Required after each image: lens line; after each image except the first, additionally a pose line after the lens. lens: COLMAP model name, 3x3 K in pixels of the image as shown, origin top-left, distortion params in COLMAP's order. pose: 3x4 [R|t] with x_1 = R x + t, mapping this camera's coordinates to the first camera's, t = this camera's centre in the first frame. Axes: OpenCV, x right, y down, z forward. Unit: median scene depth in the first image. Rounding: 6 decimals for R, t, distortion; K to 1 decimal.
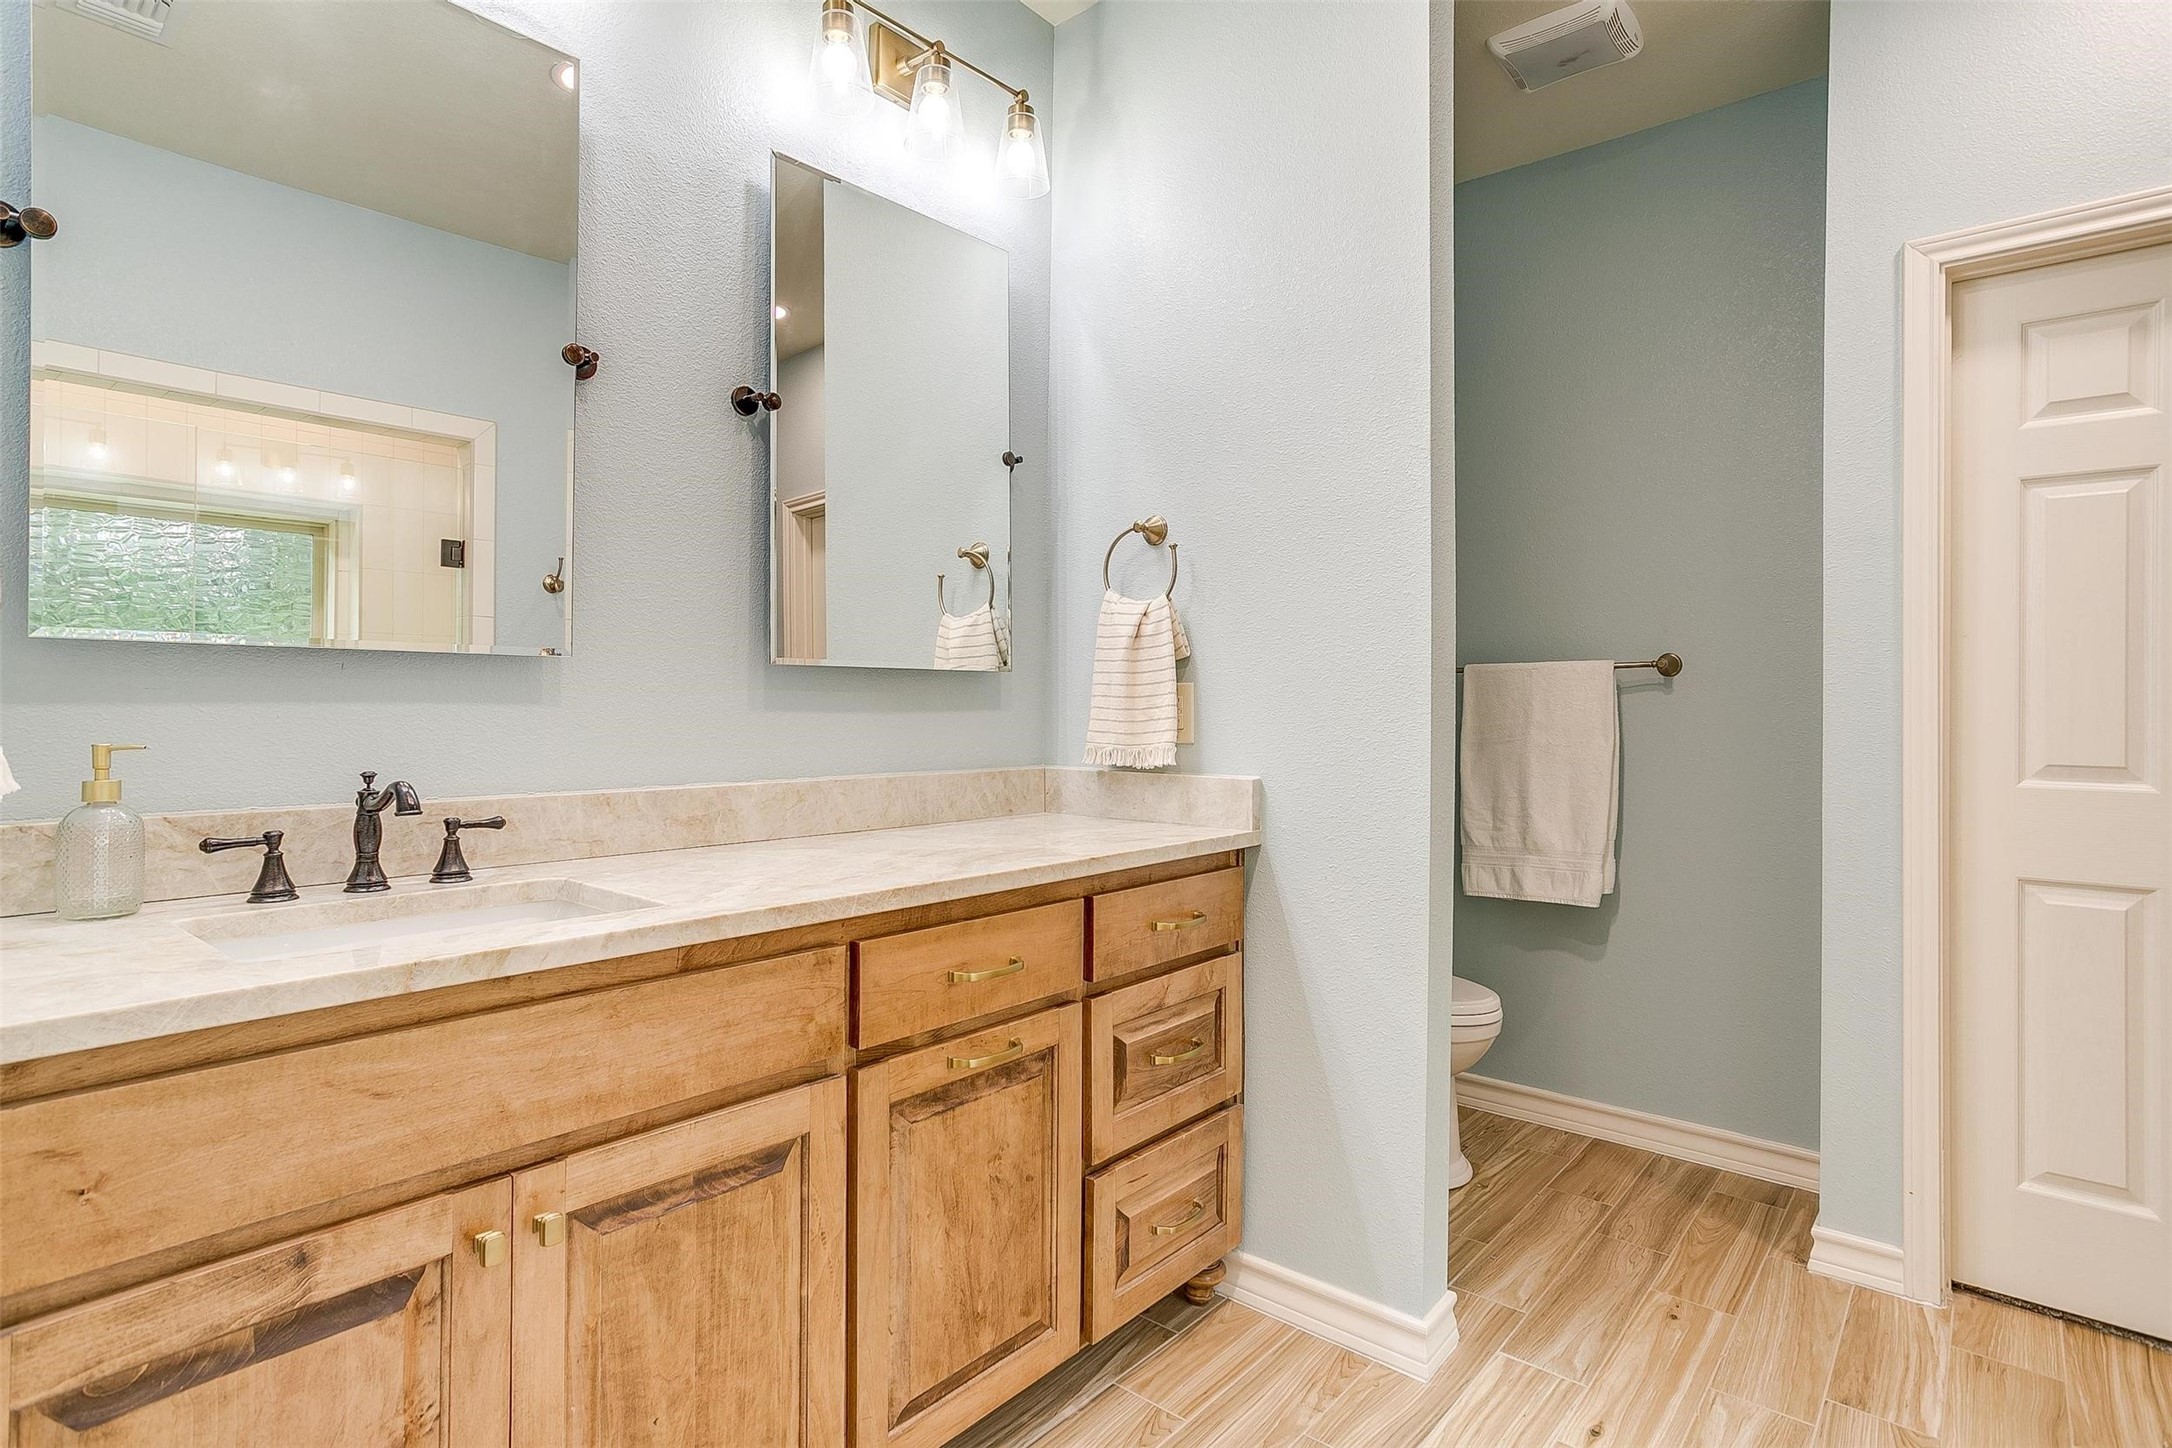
lens RADIAL K [[1172.1, 0, 1088.8], [0, 1172.1, 693.5], [0, 0, 1]] dist [-0.016999, 0.038681]
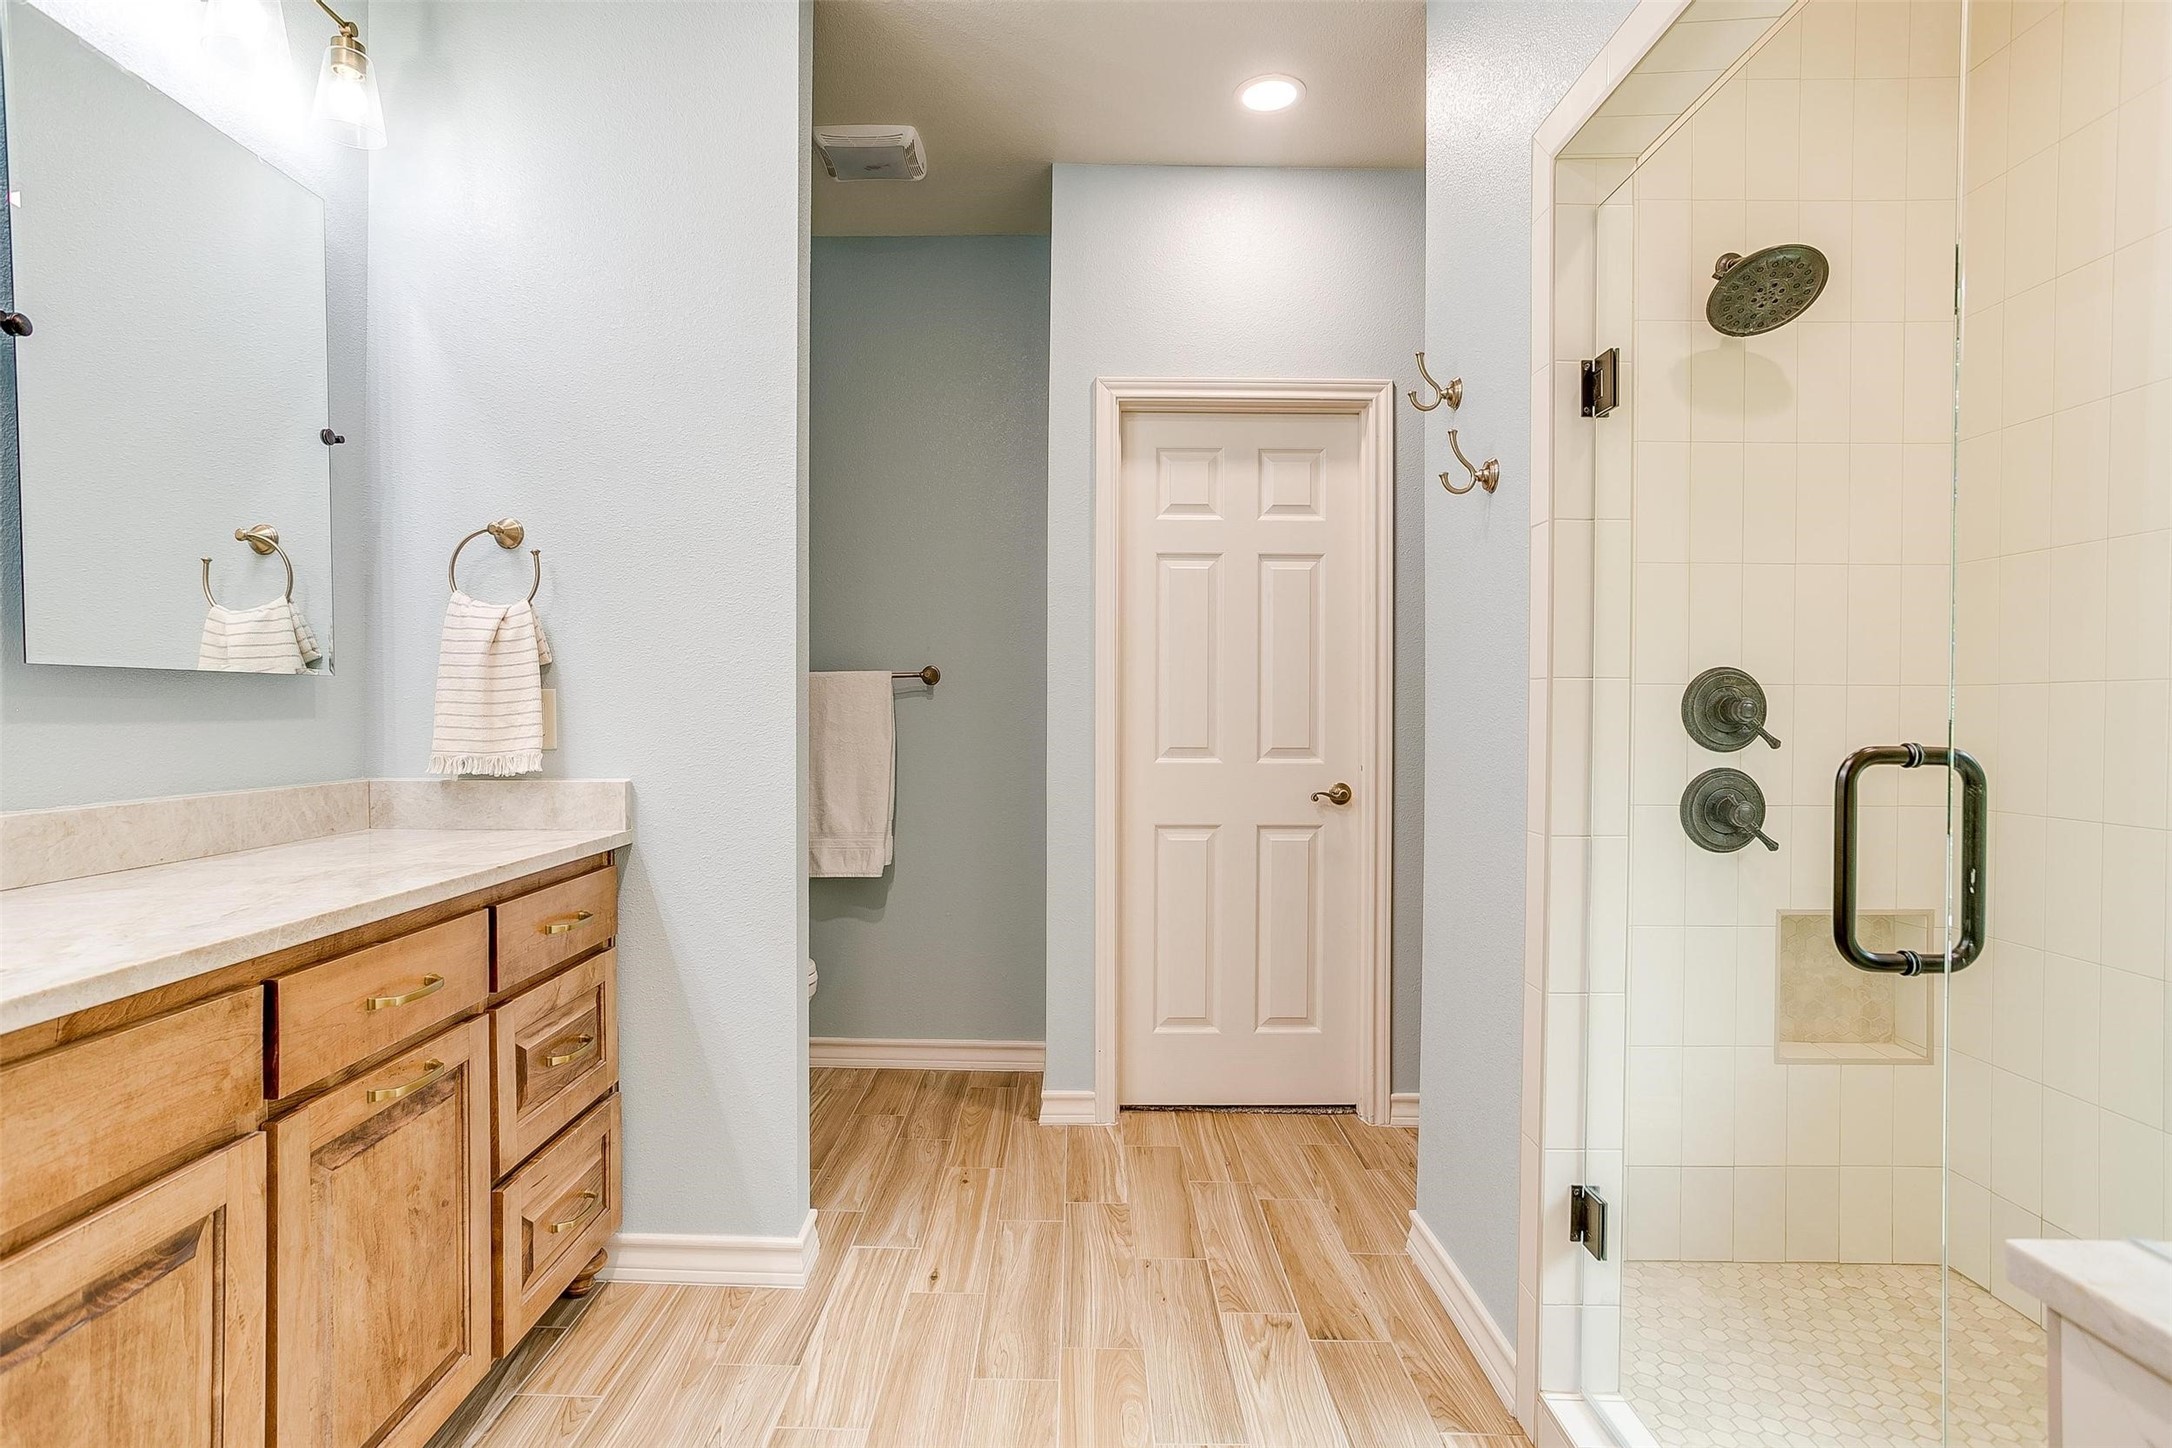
lens RADIAL K [[1142.6, 0, 1084.5], [0, 1142.6, 713.3], [0, 0, 1]] dist [-0.001943, 0.060639]
pose [[0.776186, -0.007735, 0.630456, -0.200951], [-0.002606, 0.999877, 0.015475, -0.005282], [-0.630498, -0.013655, 0.776070, -0.057854]]
